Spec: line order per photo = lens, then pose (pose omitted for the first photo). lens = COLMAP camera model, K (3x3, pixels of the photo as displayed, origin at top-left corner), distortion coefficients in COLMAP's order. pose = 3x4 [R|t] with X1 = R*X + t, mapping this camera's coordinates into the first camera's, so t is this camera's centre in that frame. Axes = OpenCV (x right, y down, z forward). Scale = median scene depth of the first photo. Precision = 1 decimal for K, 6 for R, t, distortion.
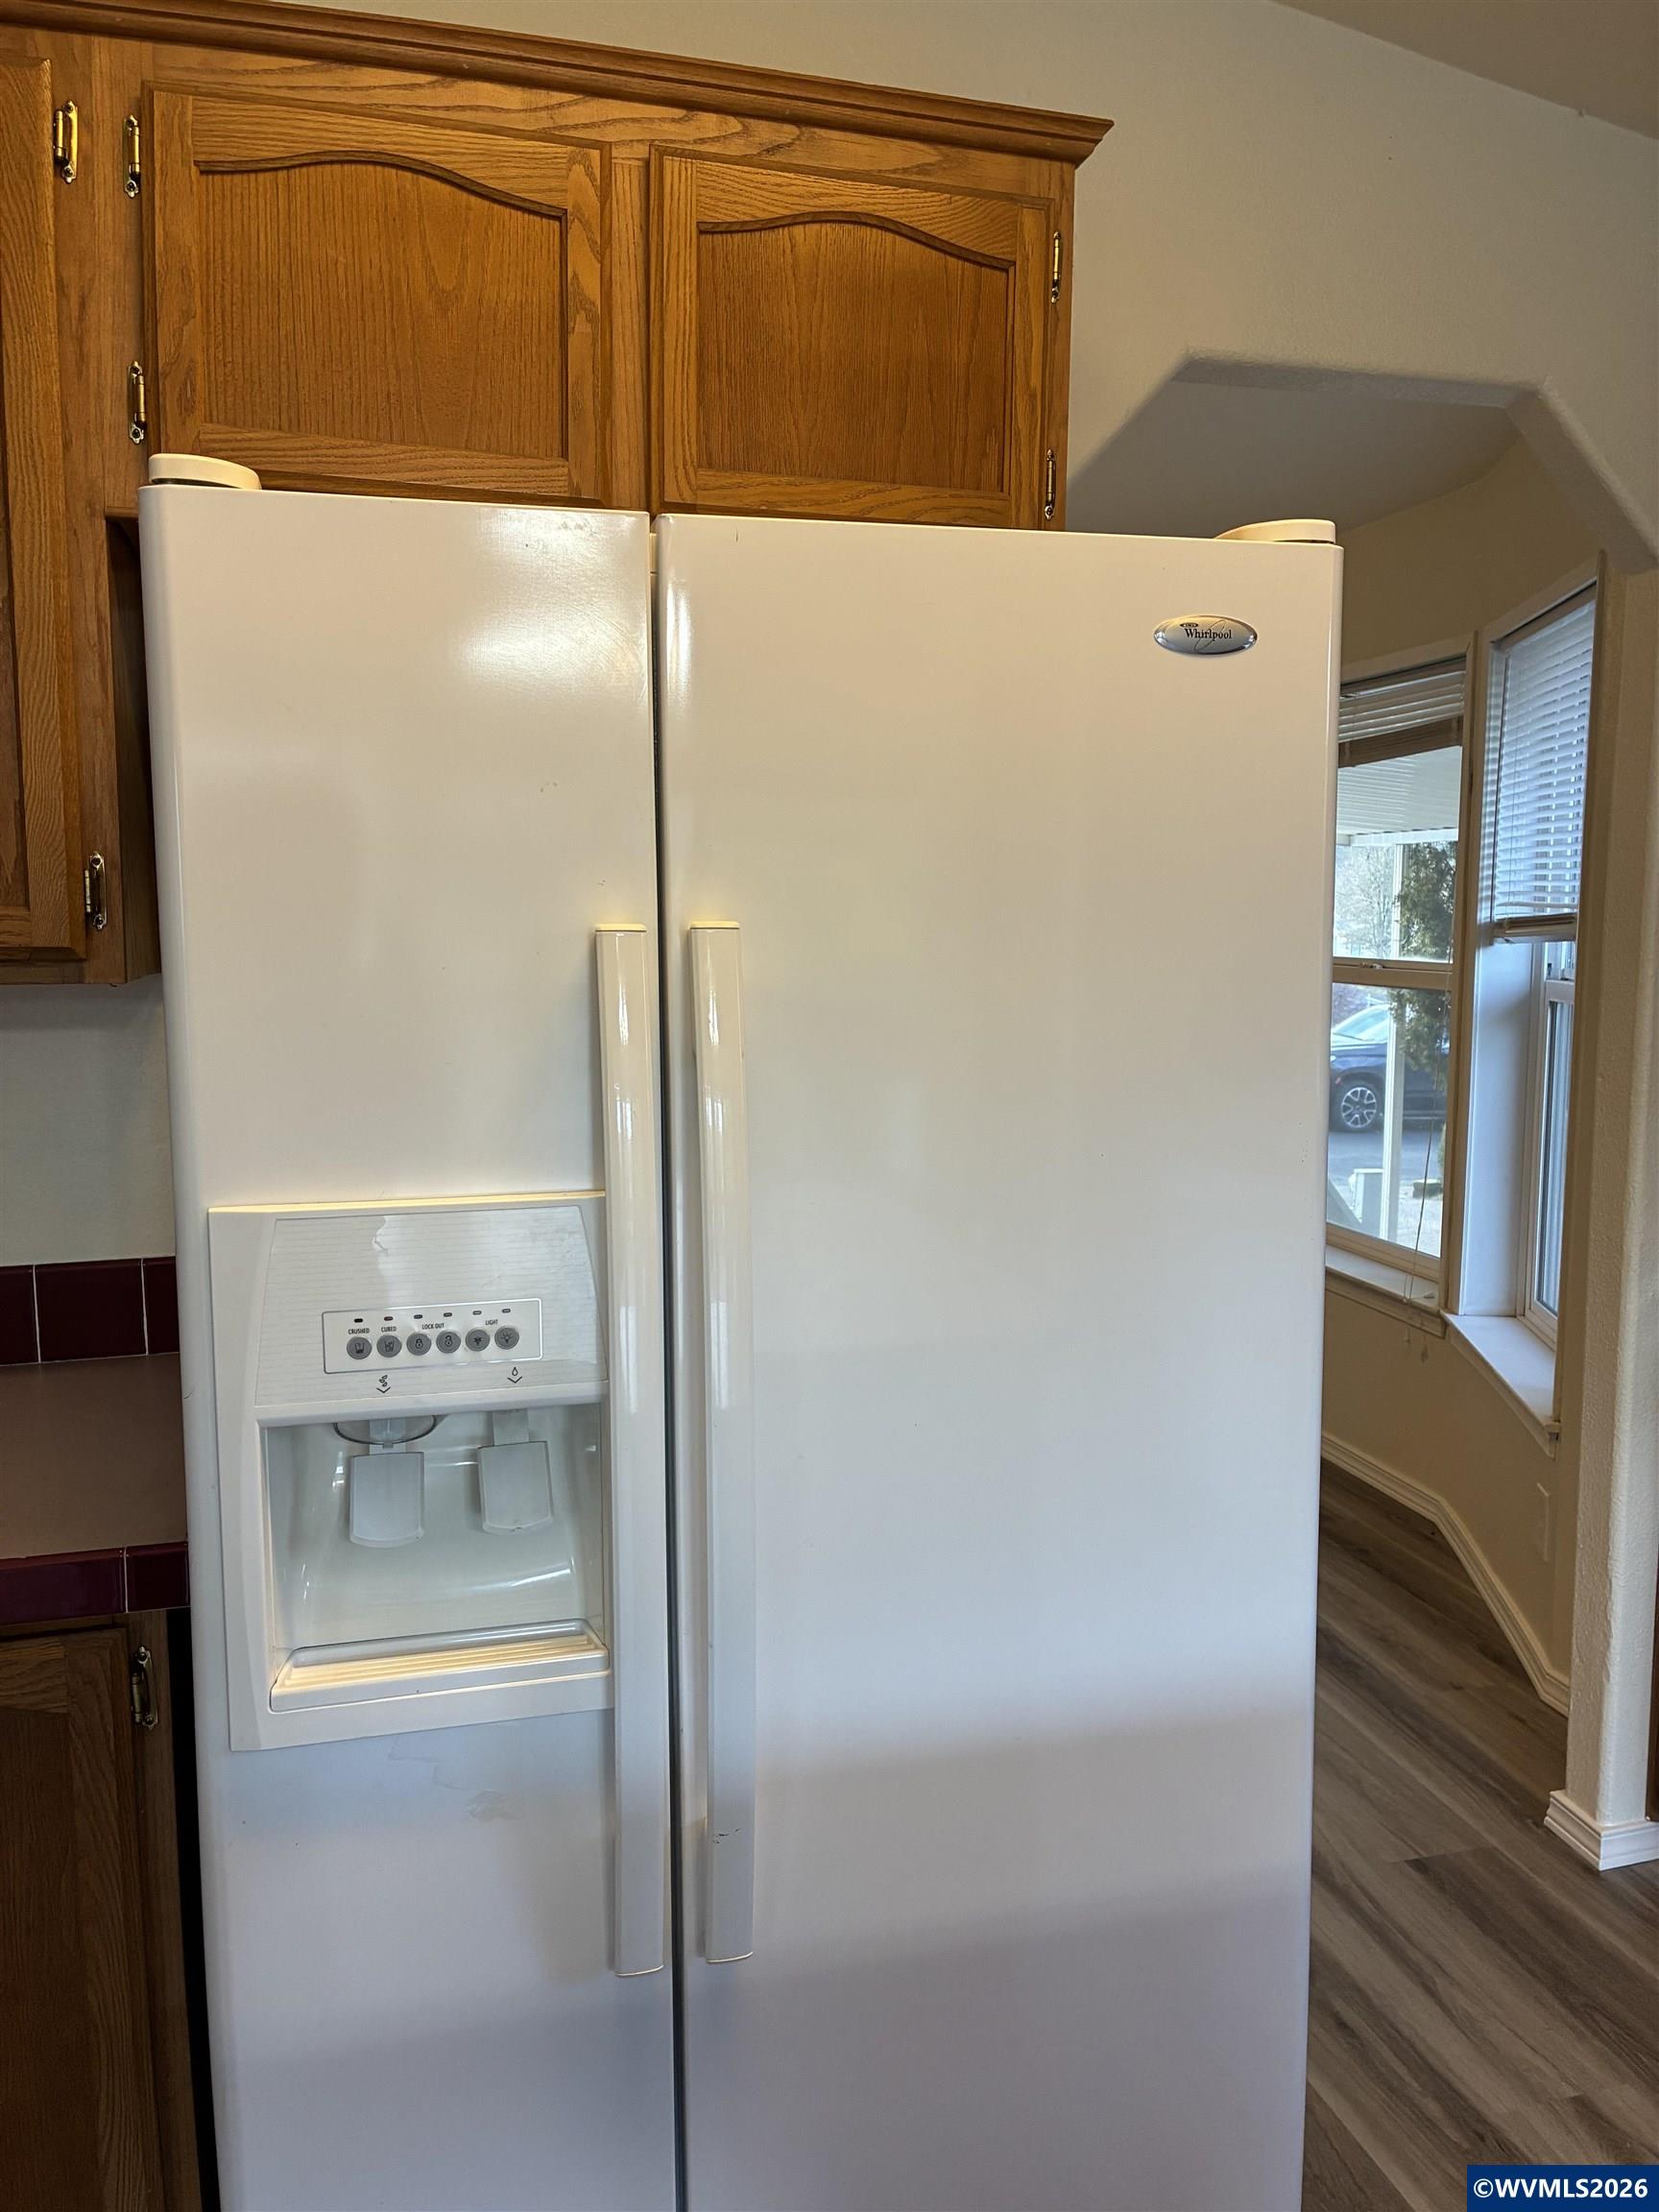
lens RADIAL K [[1660.6, 0, 820.7], [0, 1660.6, 1107.5], [0, 0, 1]] dist [0.066013, -0.090744]
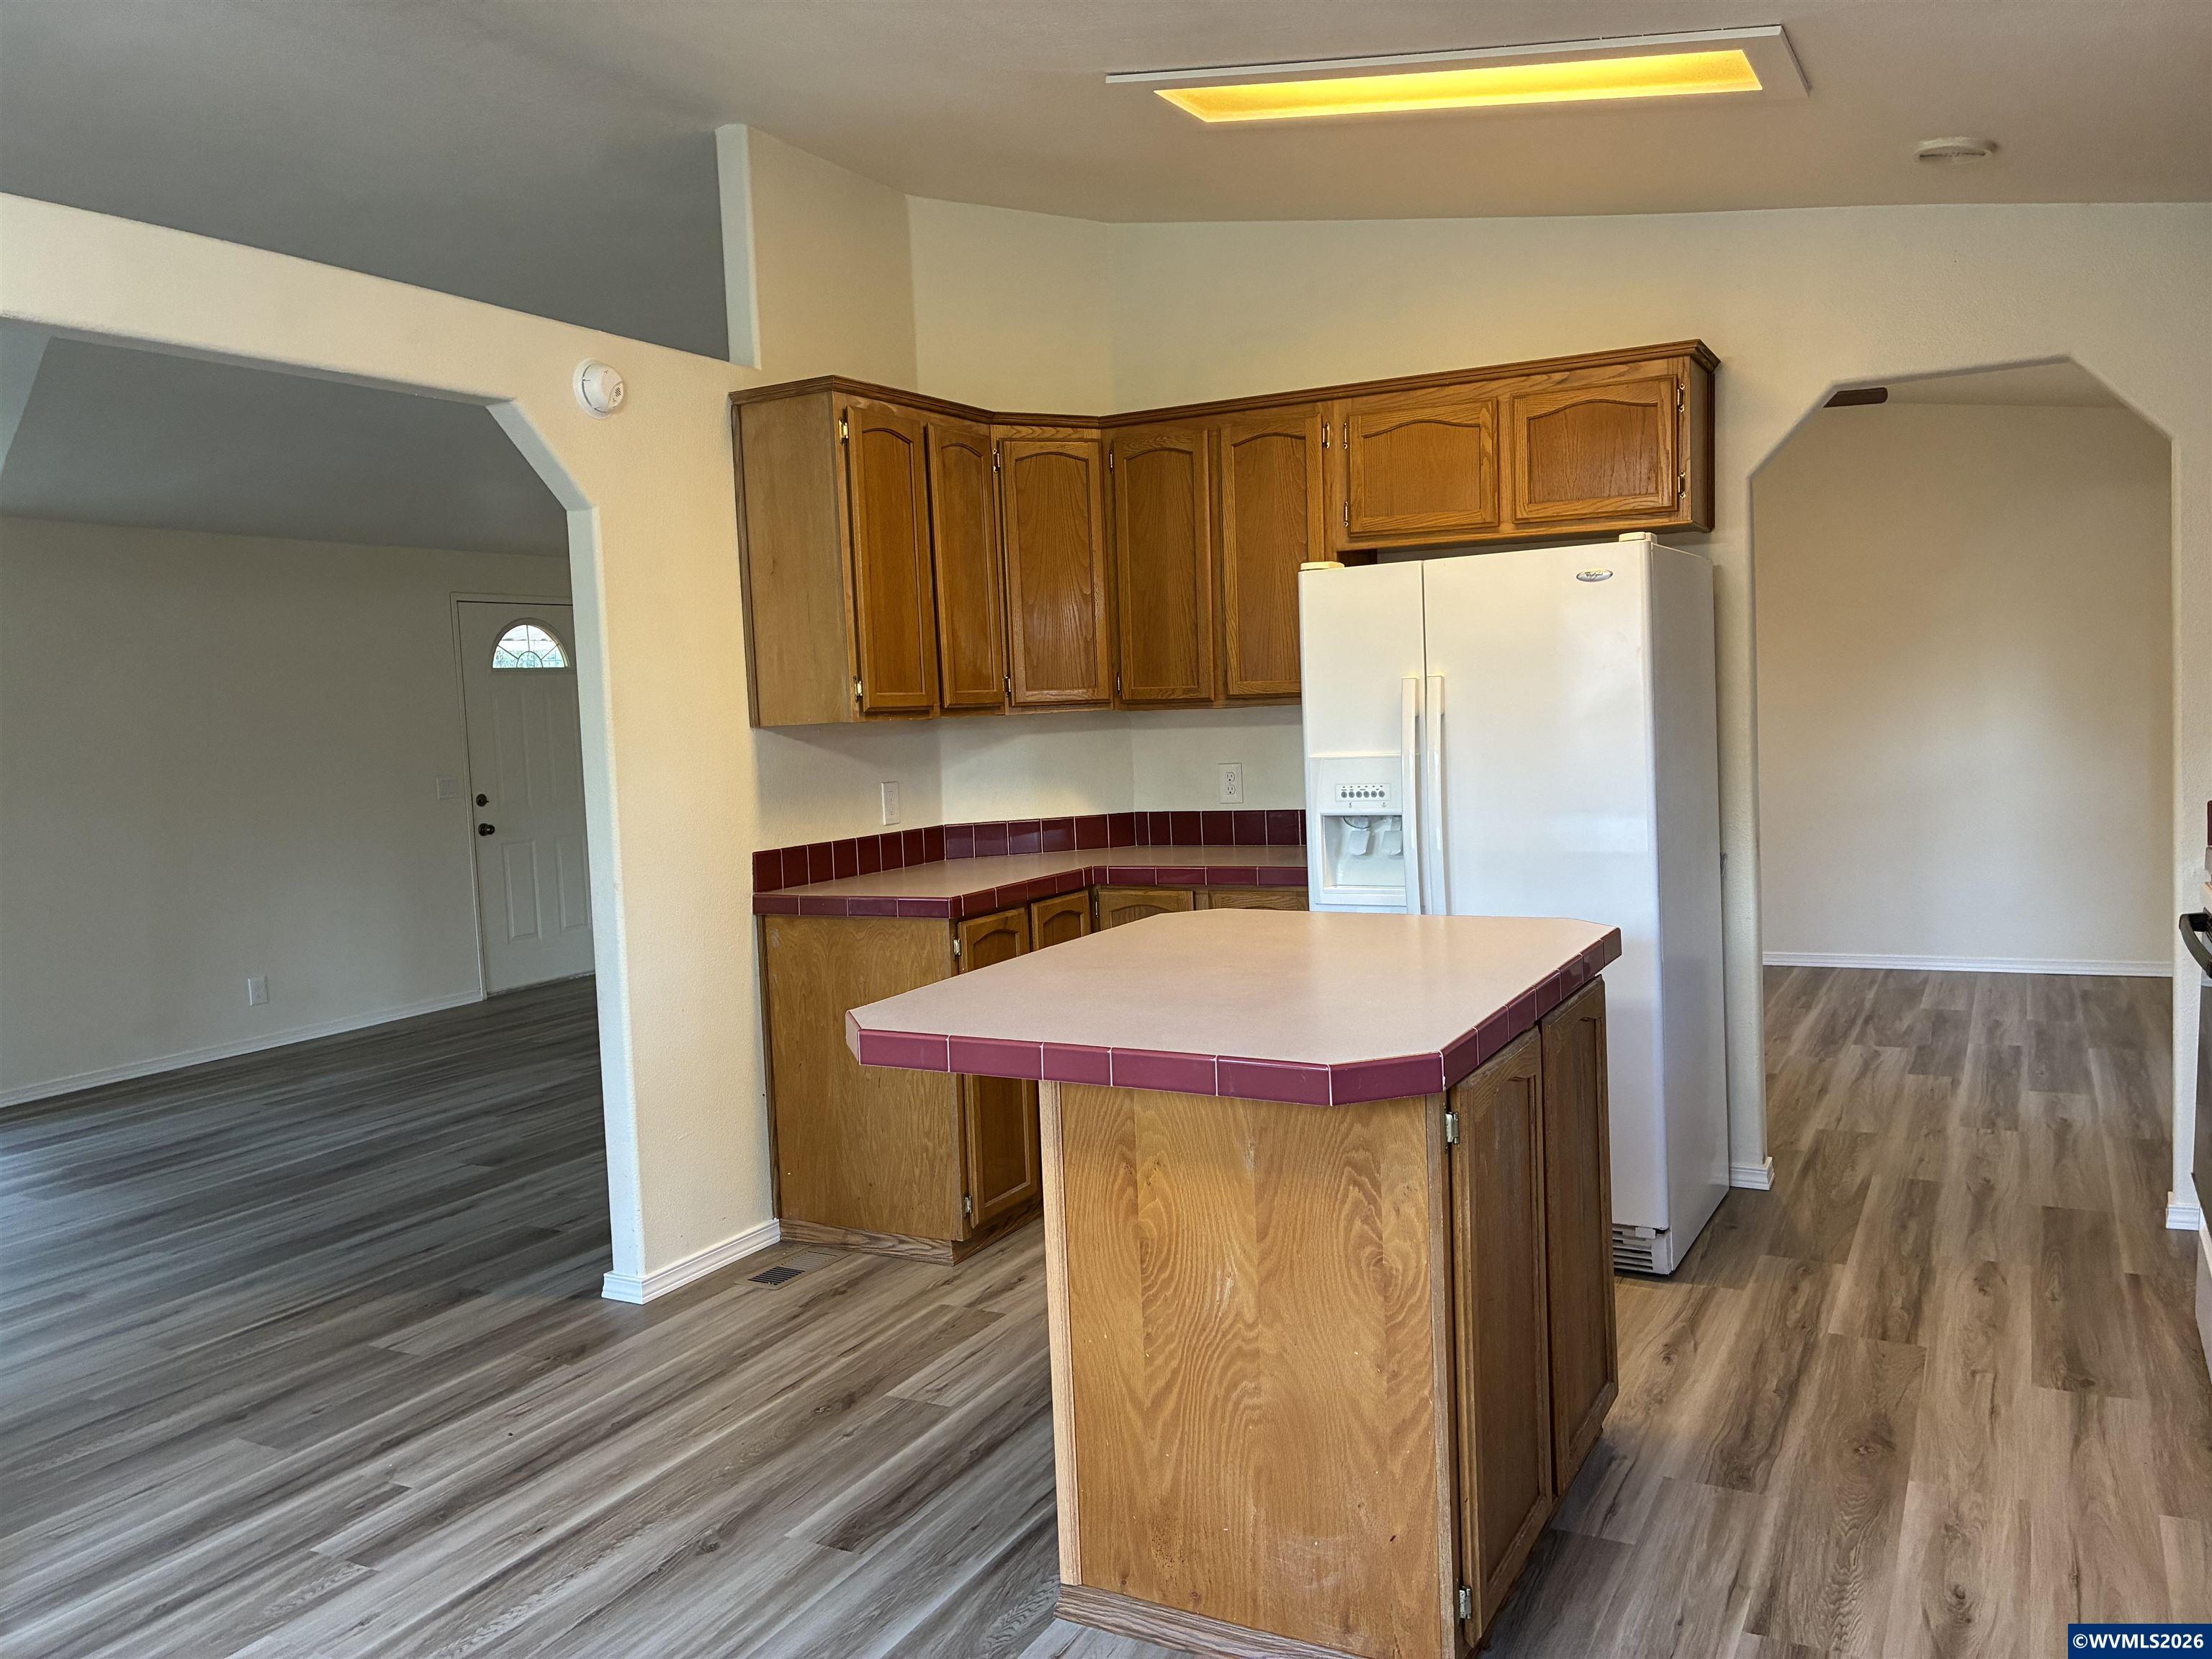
lens RADIAL K [[1660.6, 0, 1109.0], [0, 1660.6, 816.3], [0, 0, 1]] dist [0.066013, -0.090744]
pose [[0.725954, 0.016007, -0.687557, 1.323738], [-0.037366, 0.999170, -0.016191, 0.191642], [0.686728, 0.037445, 0.725950, -1.427962]]
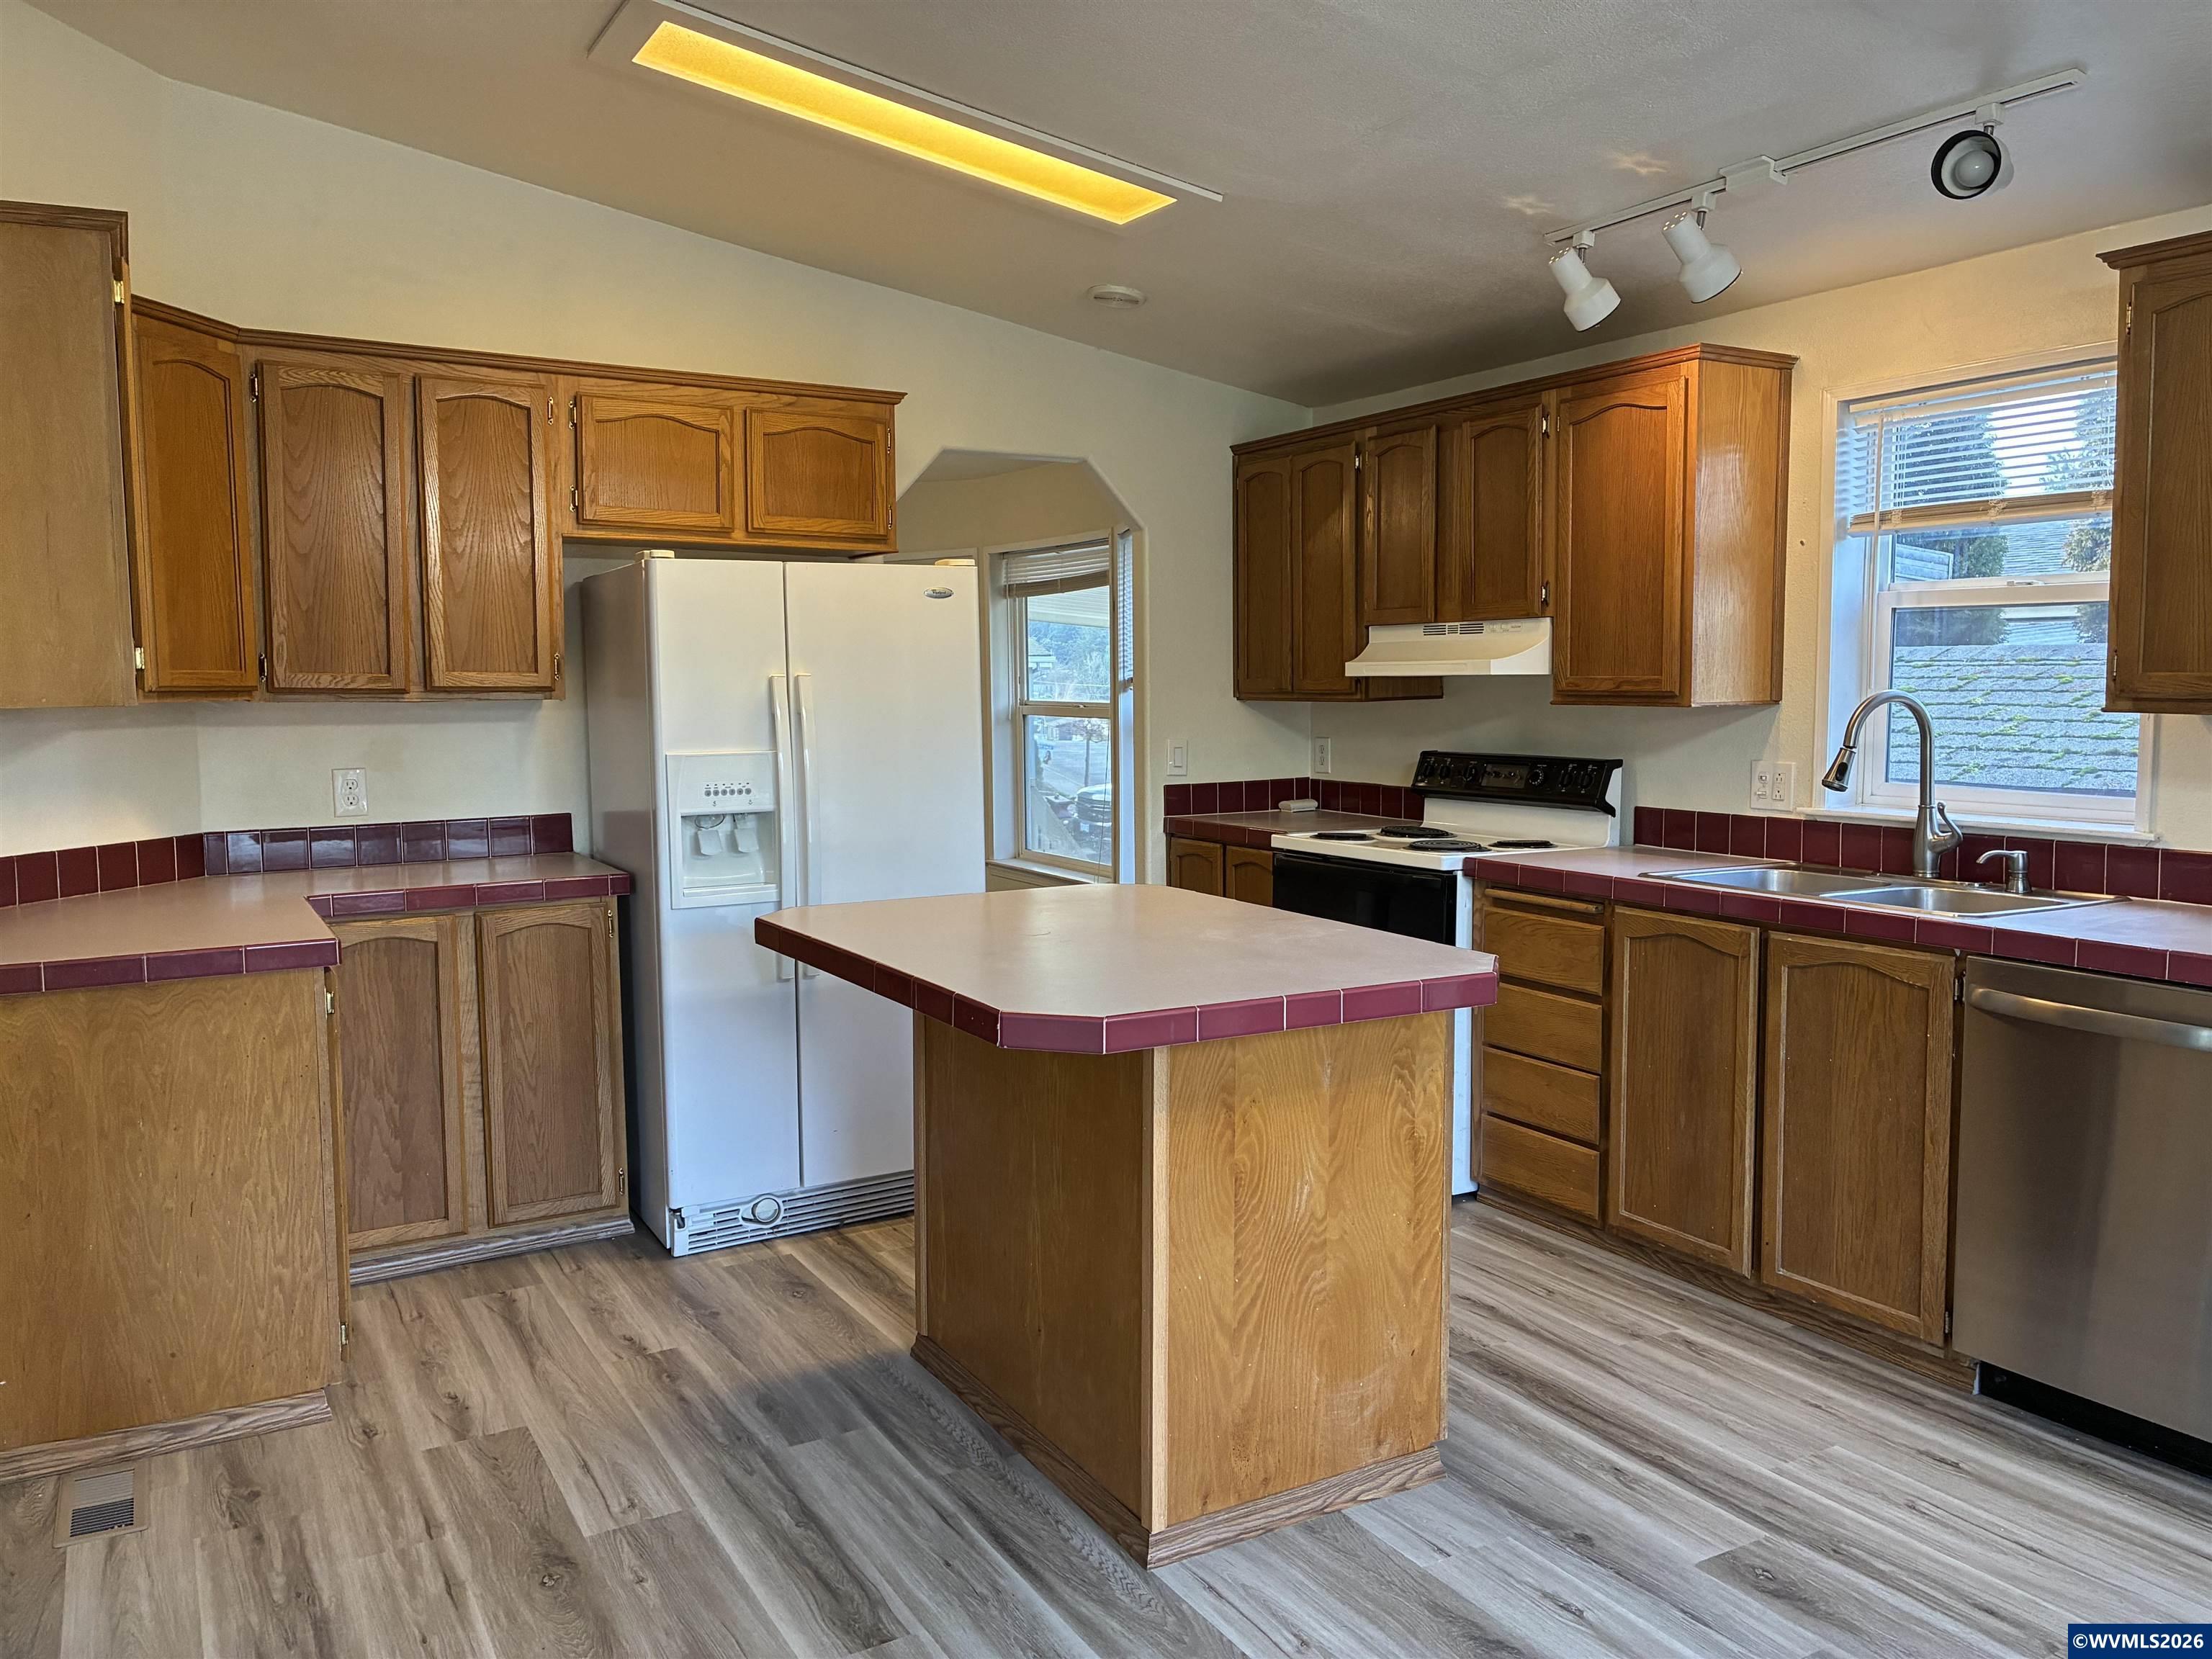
lens RADIAL K [[1660.6, 0, 1109.0], [0, 1660.6, 816.3], [0, 0, 1]] dist [0.066013, -0.090744]
pose [[0.964777, -0.029381, 0.261423, -0.271384], [0.038814, 0.998766, -0.030994, 0.239411], [-0.260190, 0.040049, 0.964727, -1.891293]]
